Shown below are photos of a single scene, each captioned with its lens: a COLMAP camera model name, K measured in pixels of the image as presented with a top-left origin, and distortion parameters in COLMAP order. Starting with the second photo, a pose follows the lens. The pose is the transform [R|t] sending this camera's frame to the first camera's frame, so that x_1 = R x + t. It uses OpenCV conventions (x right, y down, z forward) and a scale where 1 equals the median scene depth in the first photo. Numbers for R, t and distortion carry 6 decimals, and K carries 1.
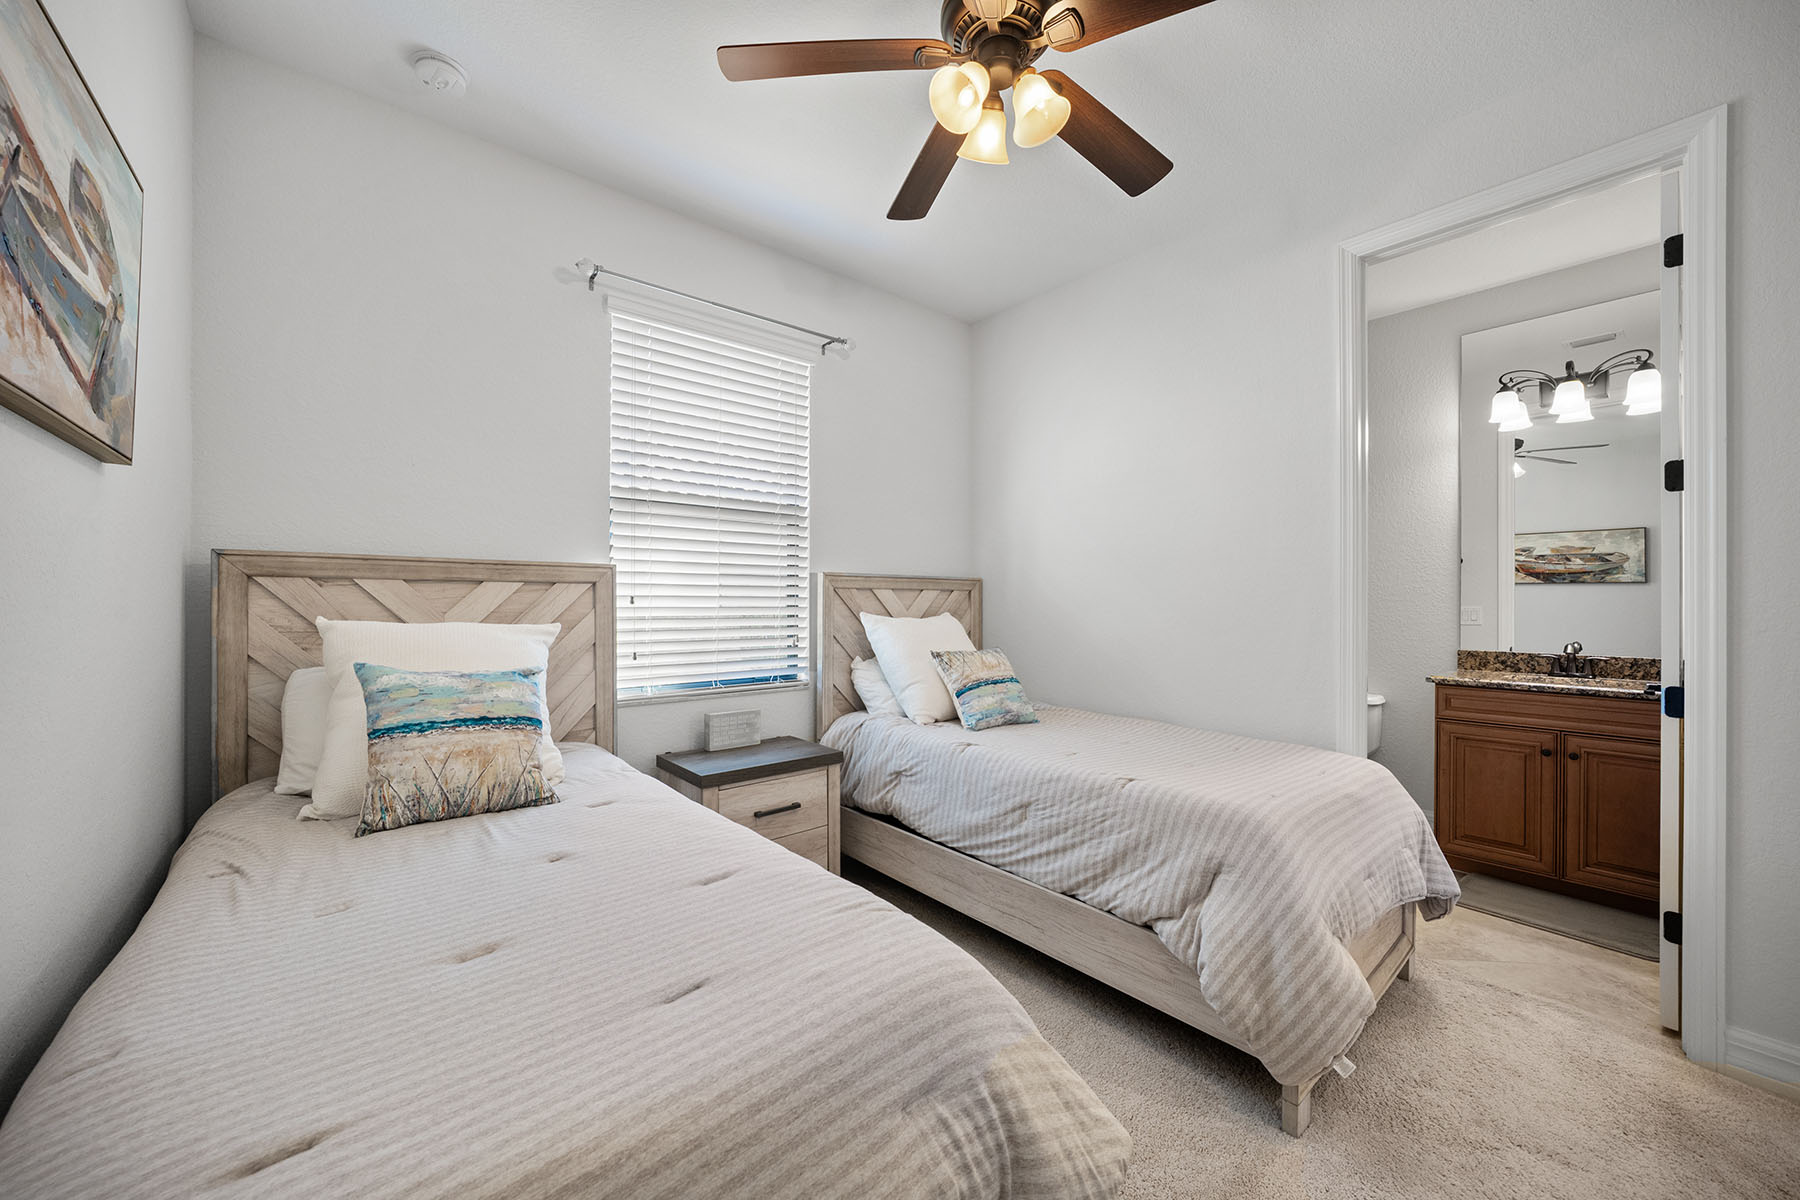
lens RADIAL K [[687.4, 0, 892.0], [0, 687.4, 609.0], [0, 0, 1]] dist [-0.001733, 0.002274]
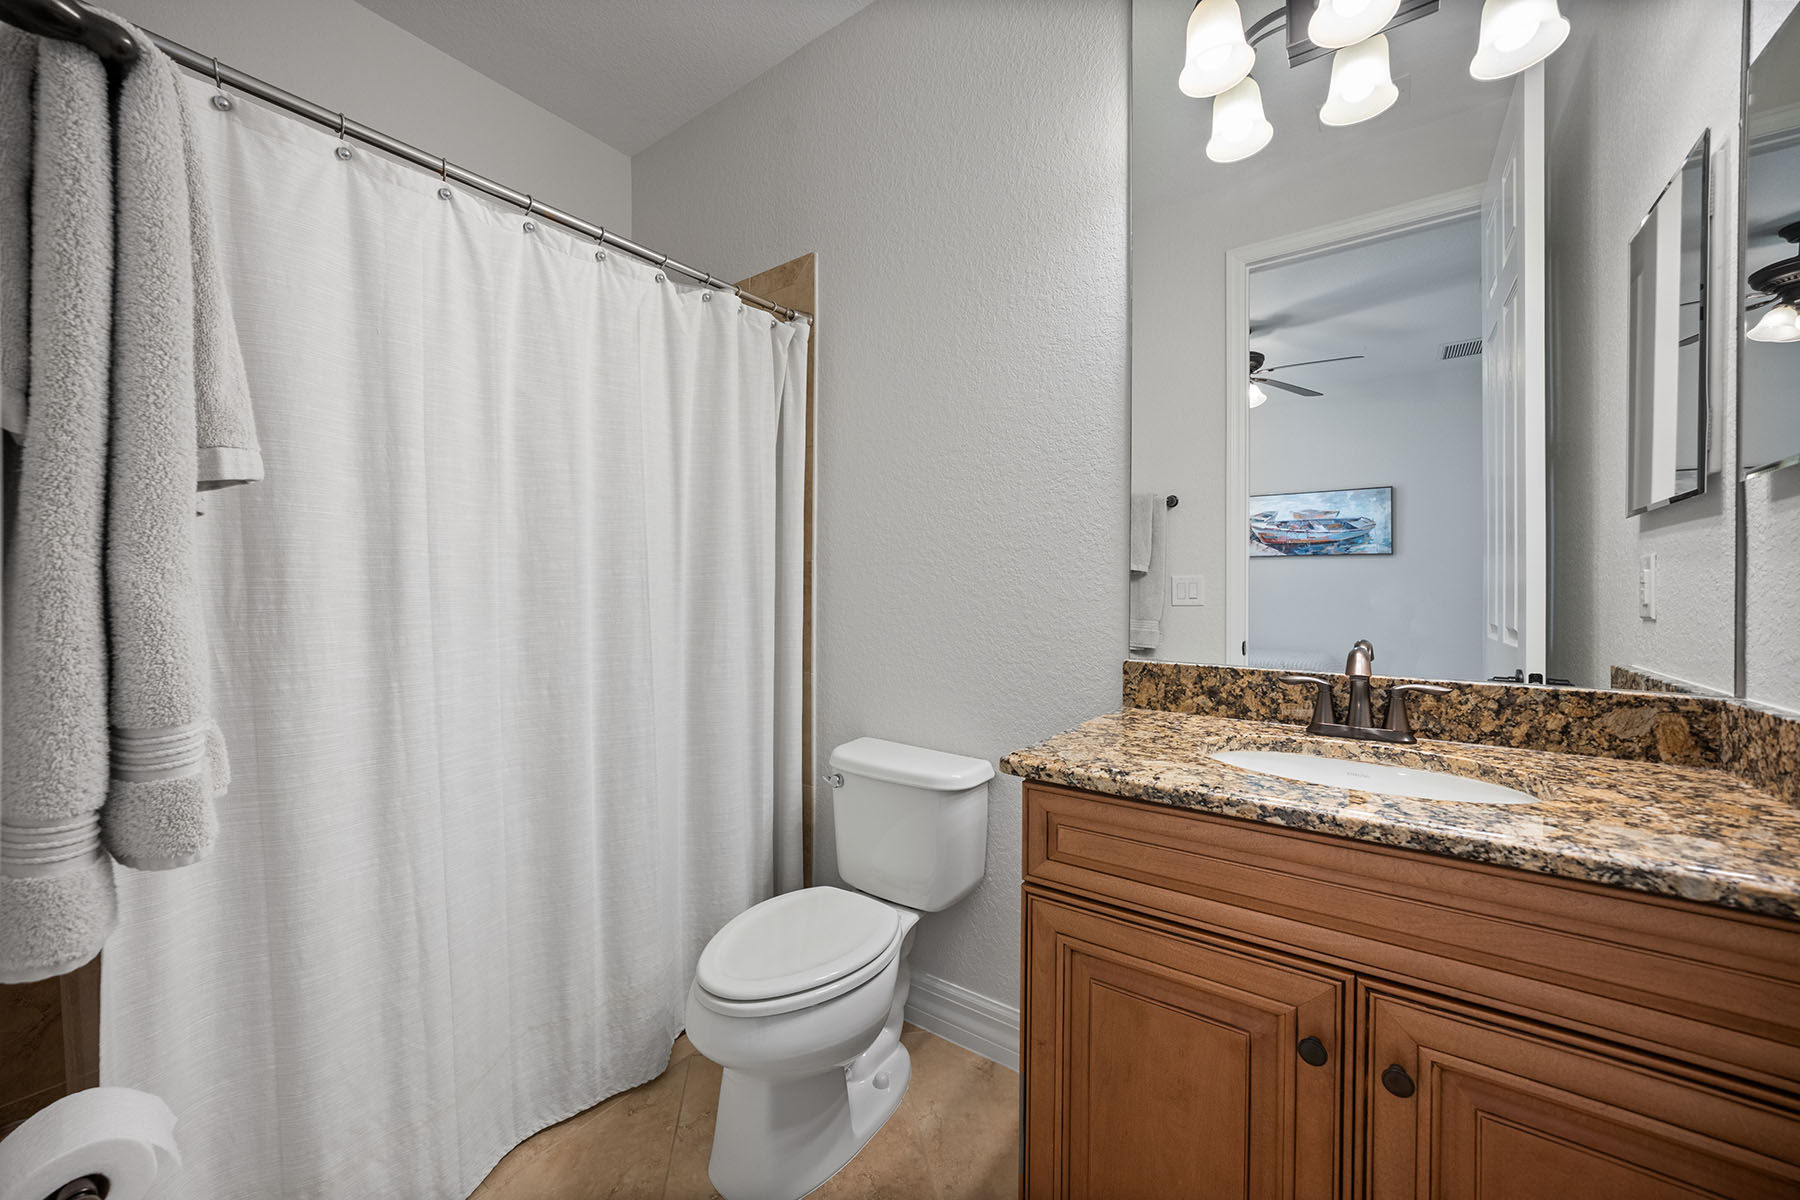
lens RADIAL K [[687.4, 0, 886.0], [0, 687.4, 598.0], [0, 0, 1]] dist [-0.001733, 0.002274]
pose [[0.972361, 0.002373, 0.233472, 0.474701], [-0.003127, 0.999991, 0.002861, 0.016742], [-0.233463, -0.003512, 0.972359, 0.508953]]
